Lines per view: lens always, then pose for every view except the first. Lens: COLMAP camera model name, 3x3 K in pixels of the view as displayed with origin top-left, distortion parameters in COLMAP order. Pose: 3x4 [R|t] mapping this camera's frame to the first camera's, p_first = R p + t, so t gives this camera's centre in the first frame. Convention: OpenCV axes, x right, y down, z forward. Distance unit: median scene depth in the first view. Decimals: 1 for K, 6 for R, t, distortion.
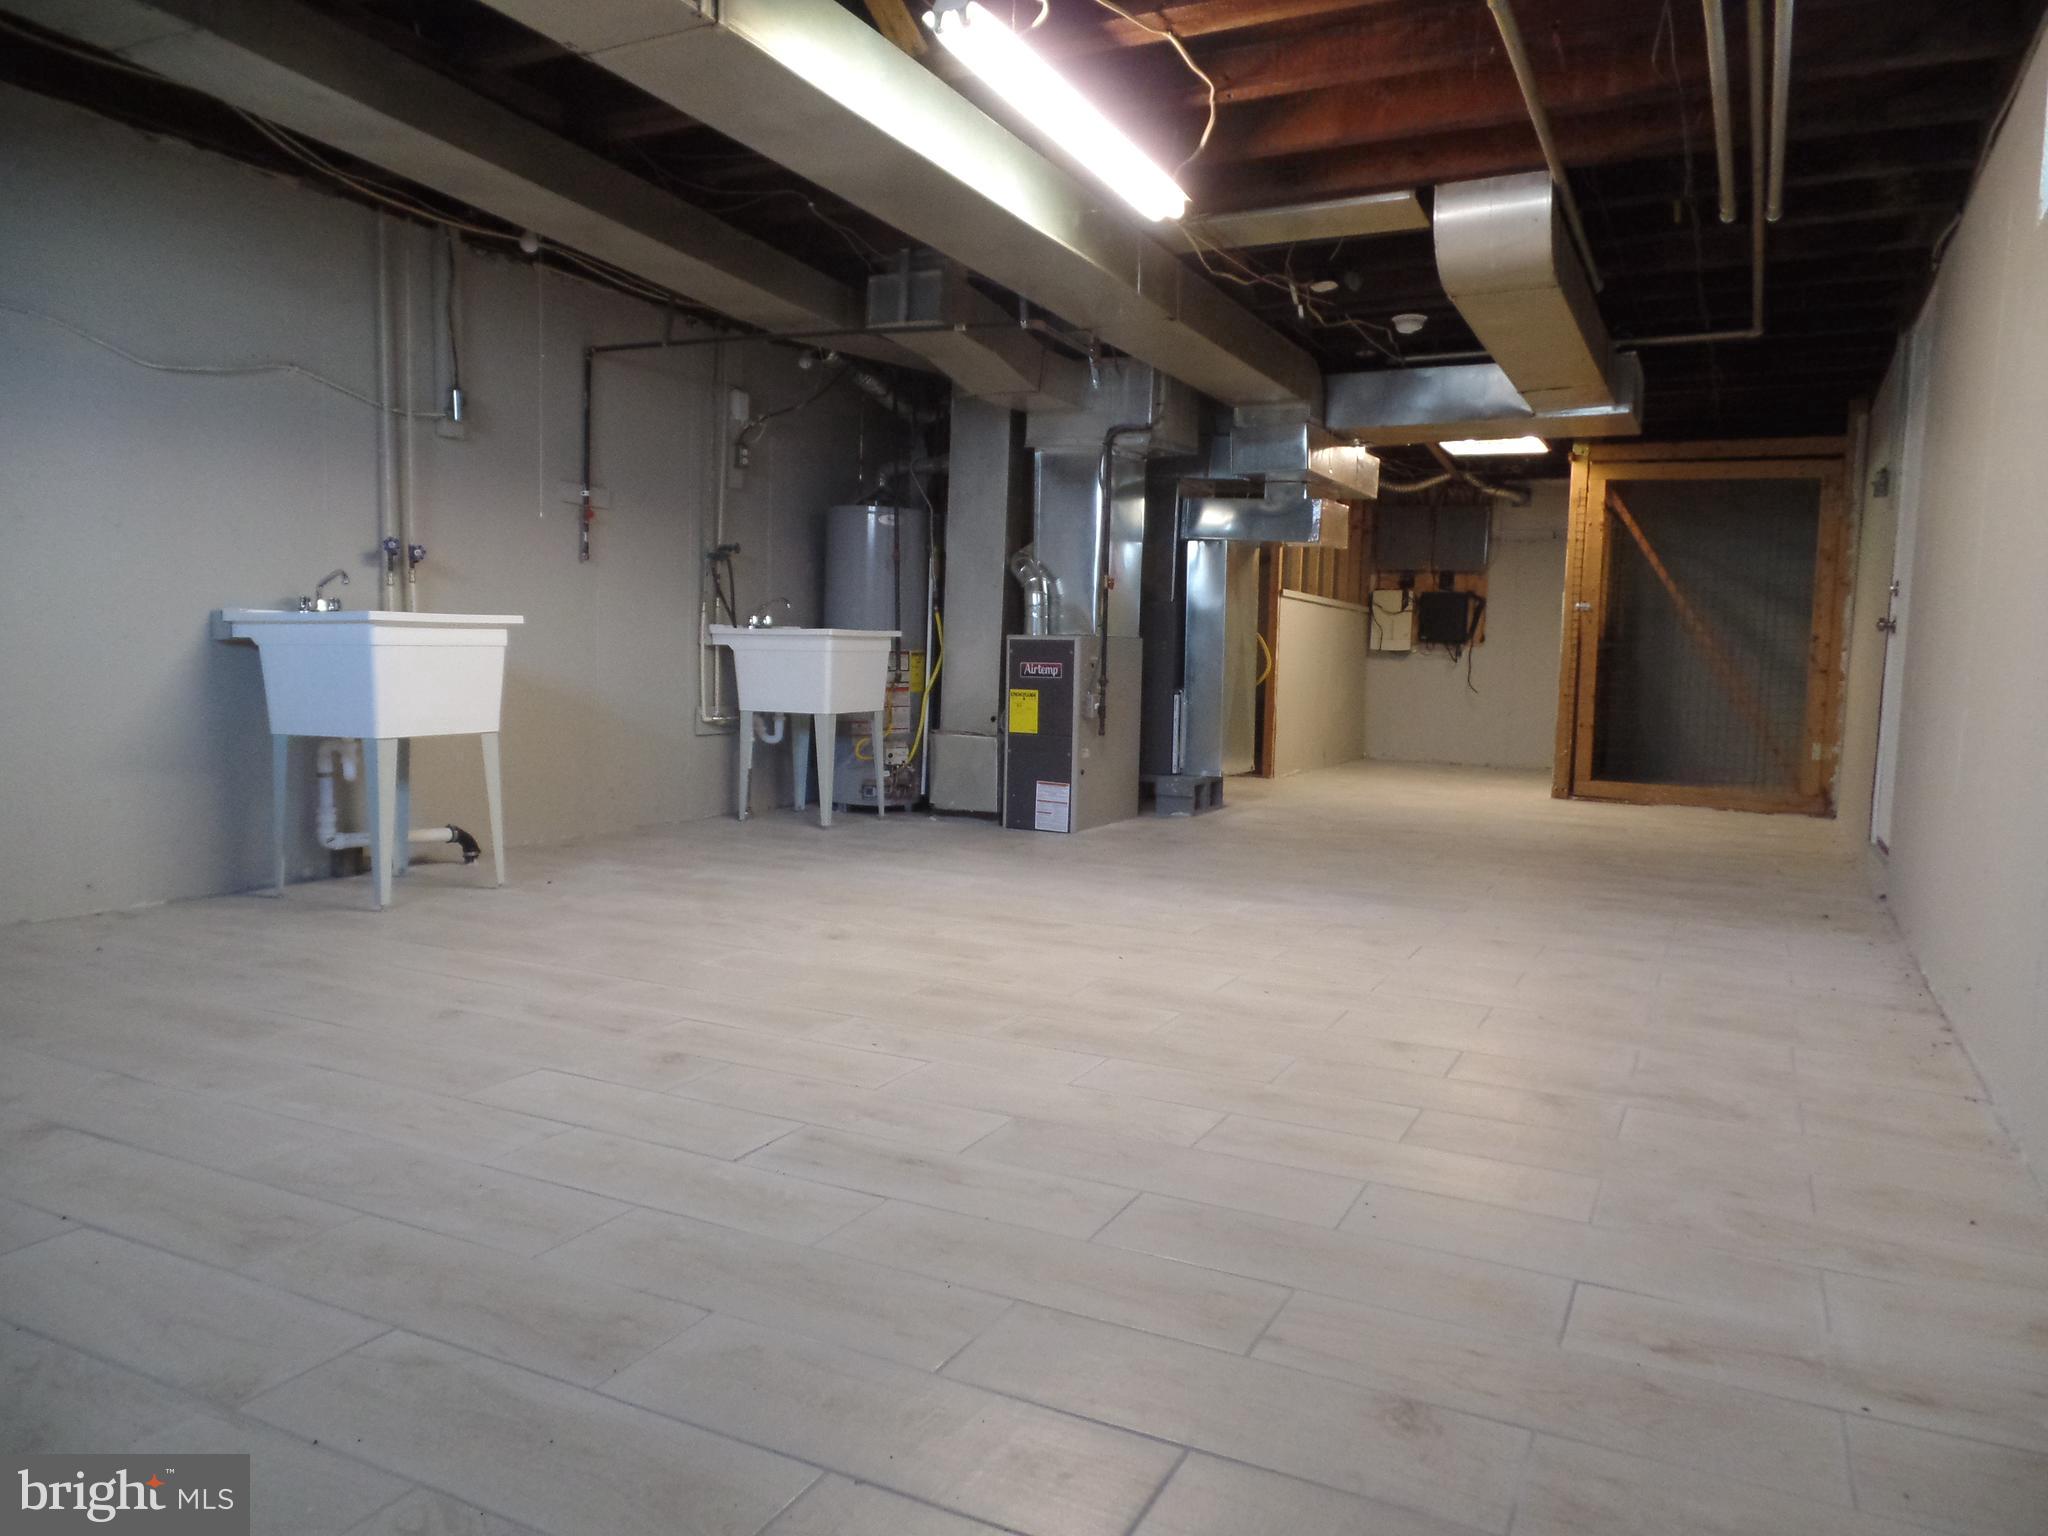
lens RADIAL K [[1432.0, 0, 1024.0], [0, 1432.0, 768.0], [0, 0, 1]] dist [0.001918, 0.004248]
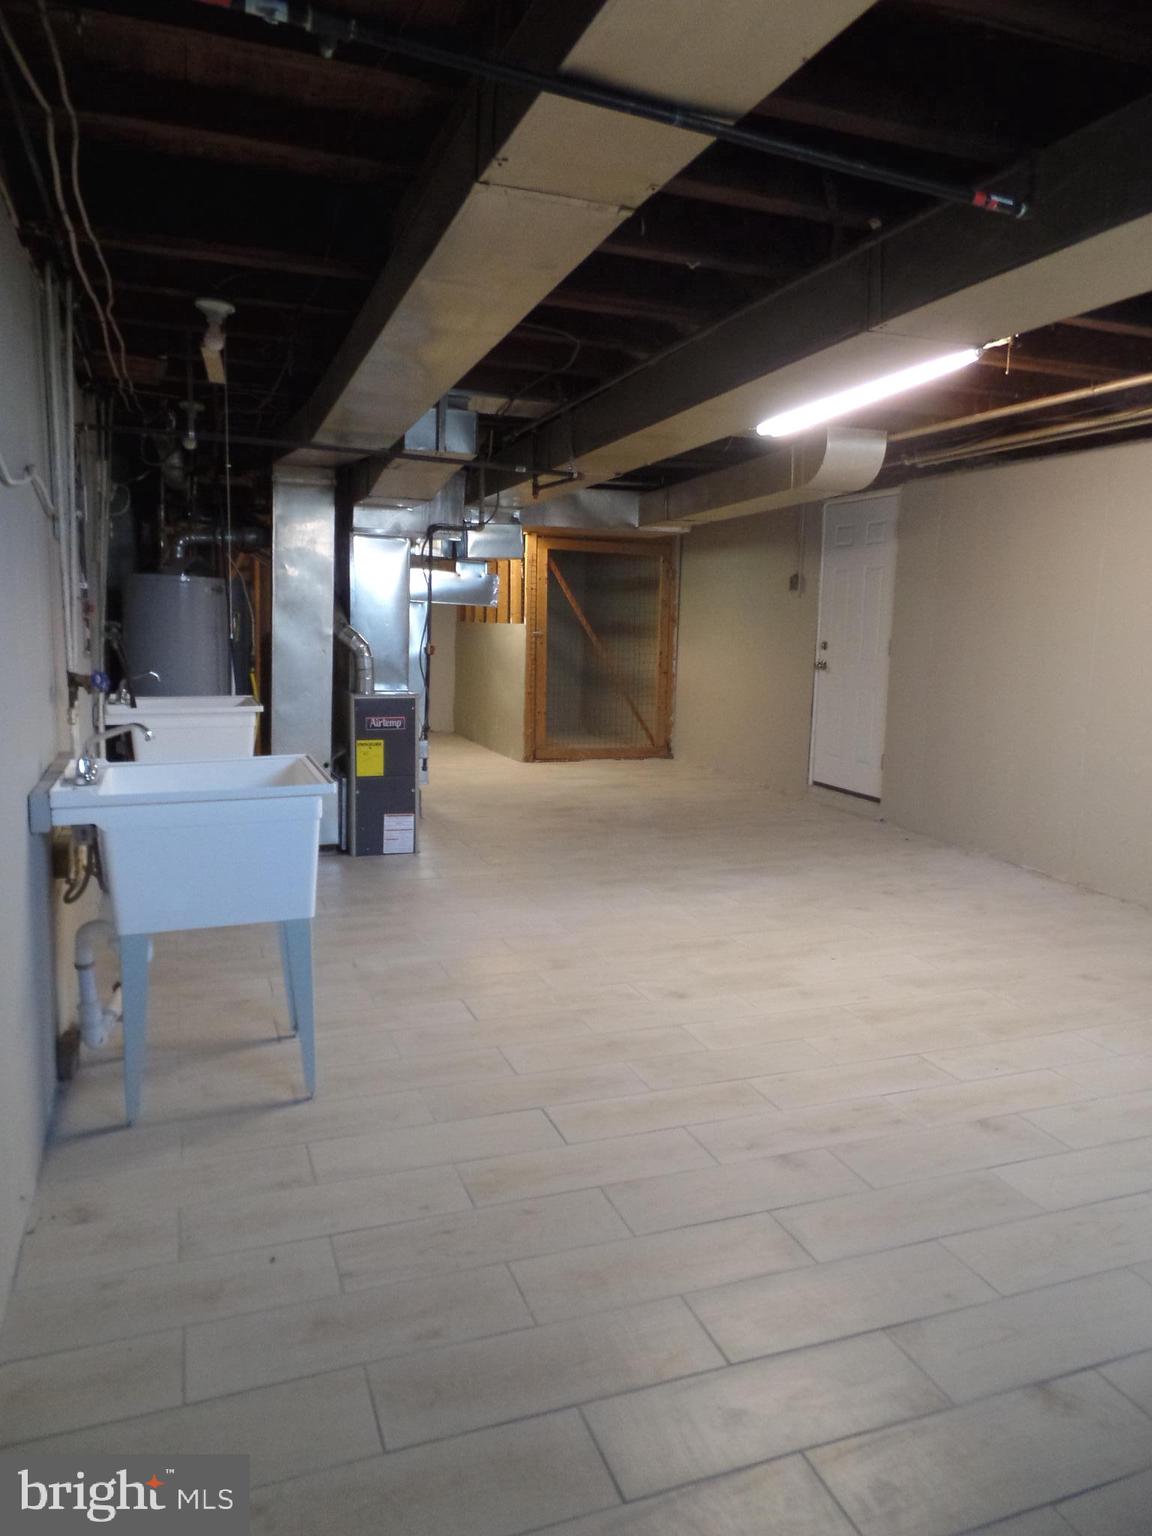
lens RADIAL K [[1074.0, 0, 575.1], [0, 1074.0, 758.2], [0, 0, 1]] dist [0.001918, 0.004248]
pose [[0.684340, -0.109163, 0.720945, -0.401881], [0.058168, 0.993752, 0.095256, -0.087331], [-0.726839, -0.023252, 0.686414, 0.197469]]
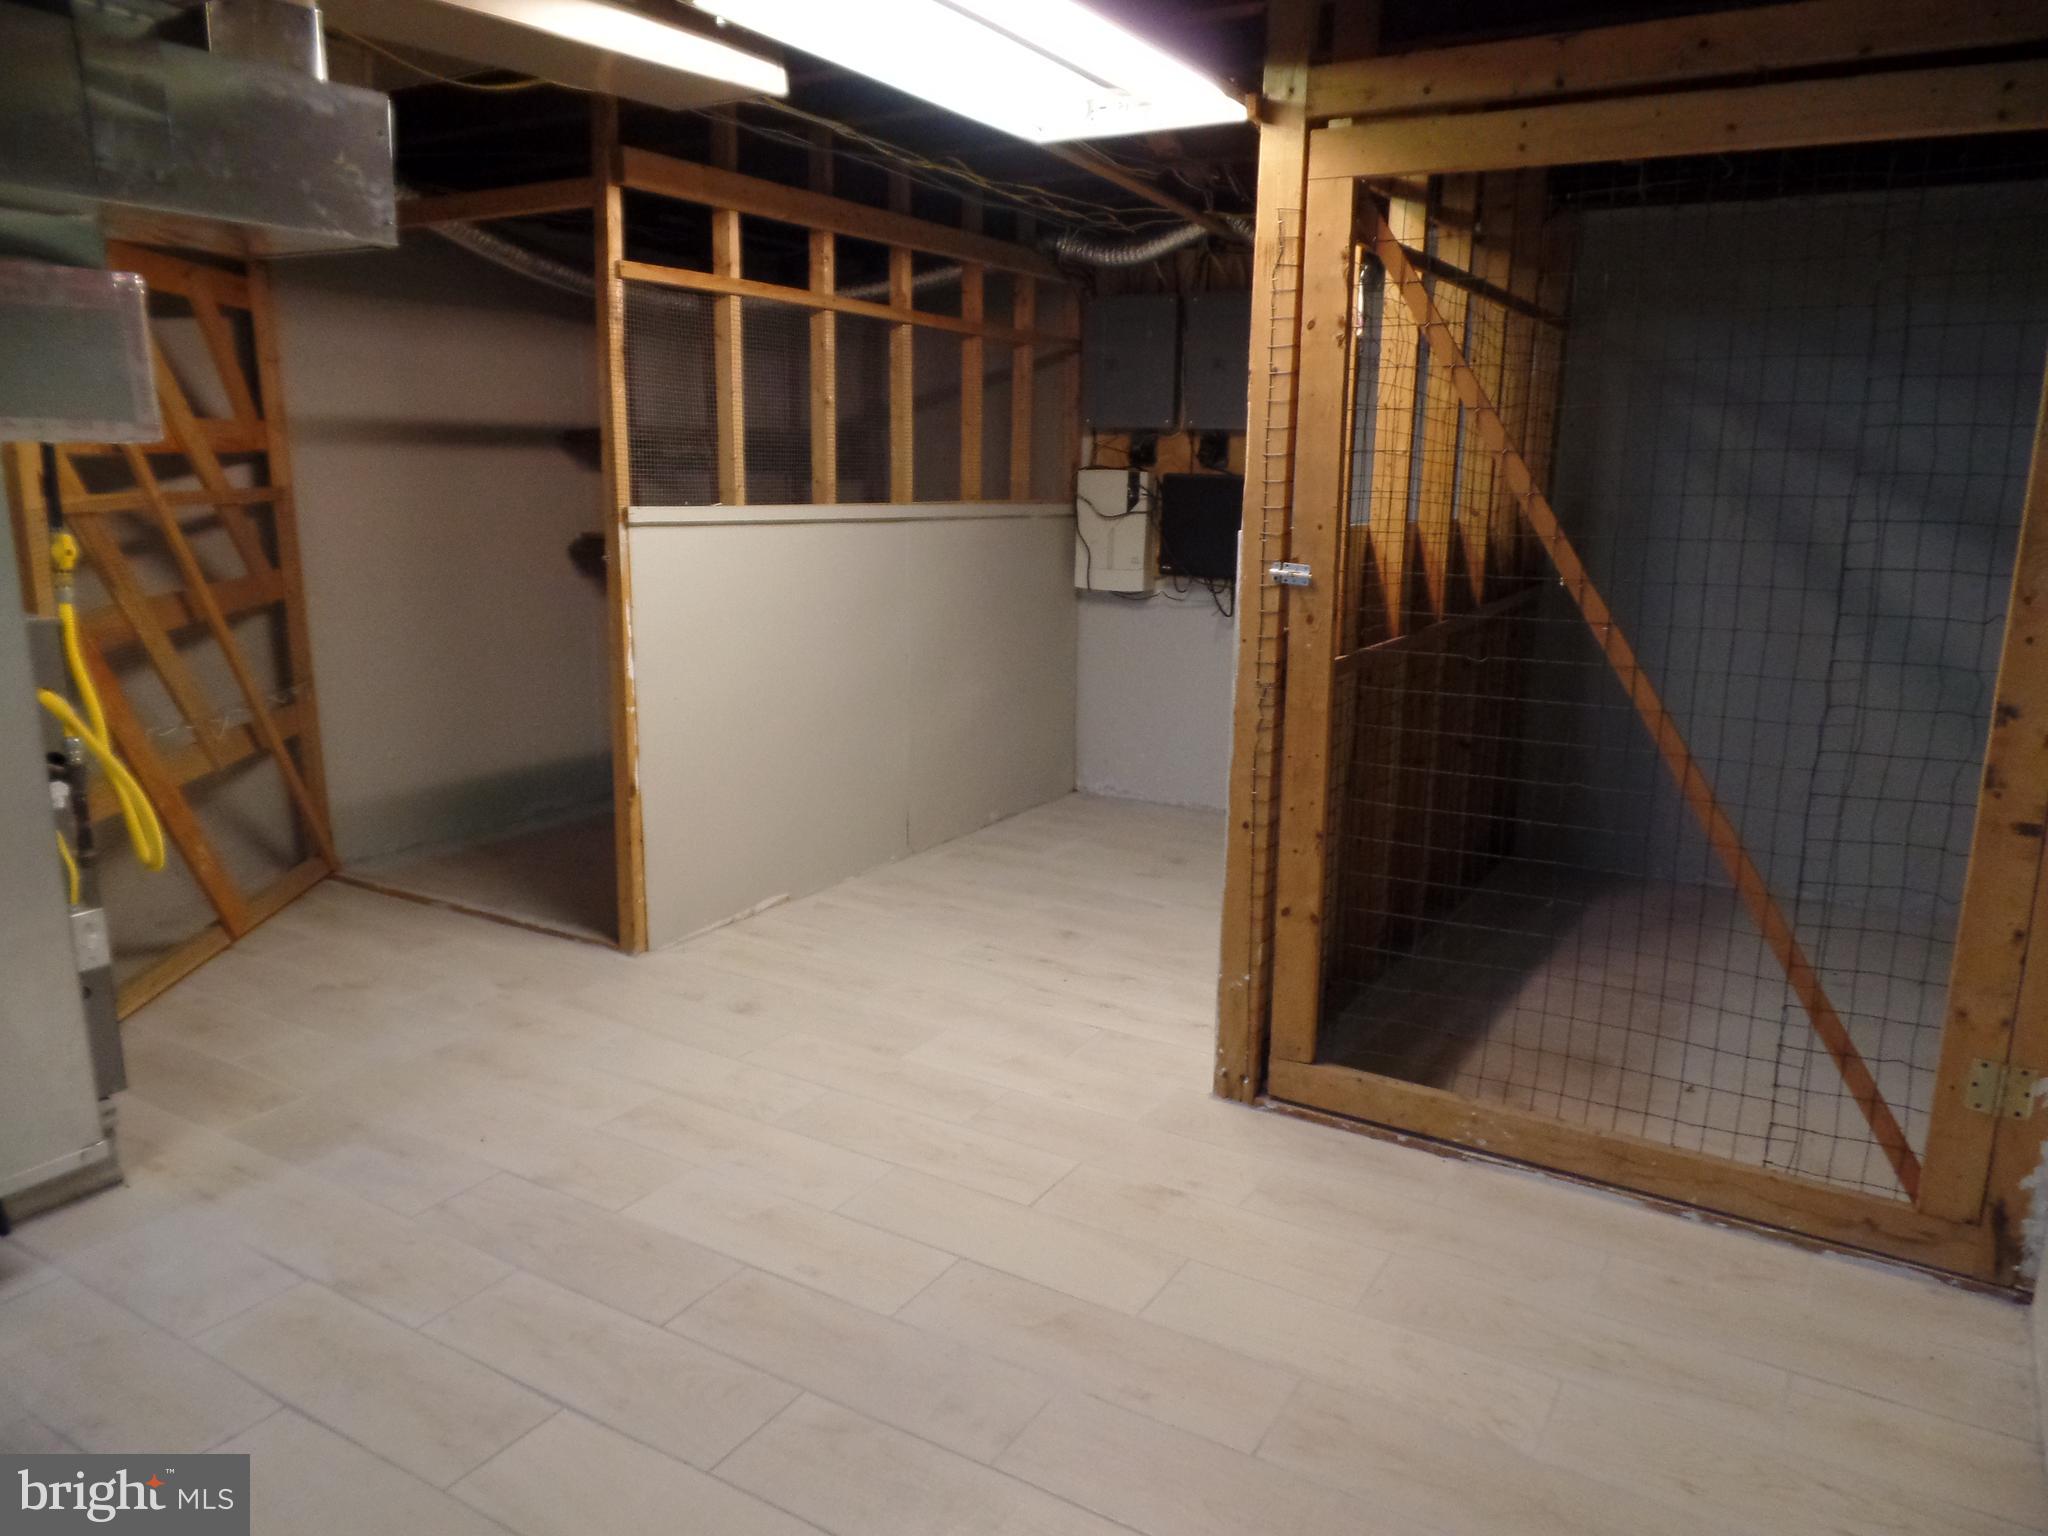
lens RADIAL K [[1384.2, 0, 1069.1], [0, 1384.2, 767.7], [0, 0, 1]] dist [0.021033, 0.007273]
pose [[0.998544, -0.003521, -0.053819, 0.354498], [0.010380, 0.991759, 0.127694, -0.109478], [0.052926, -0.128067, 0.990352, 0.663656]]
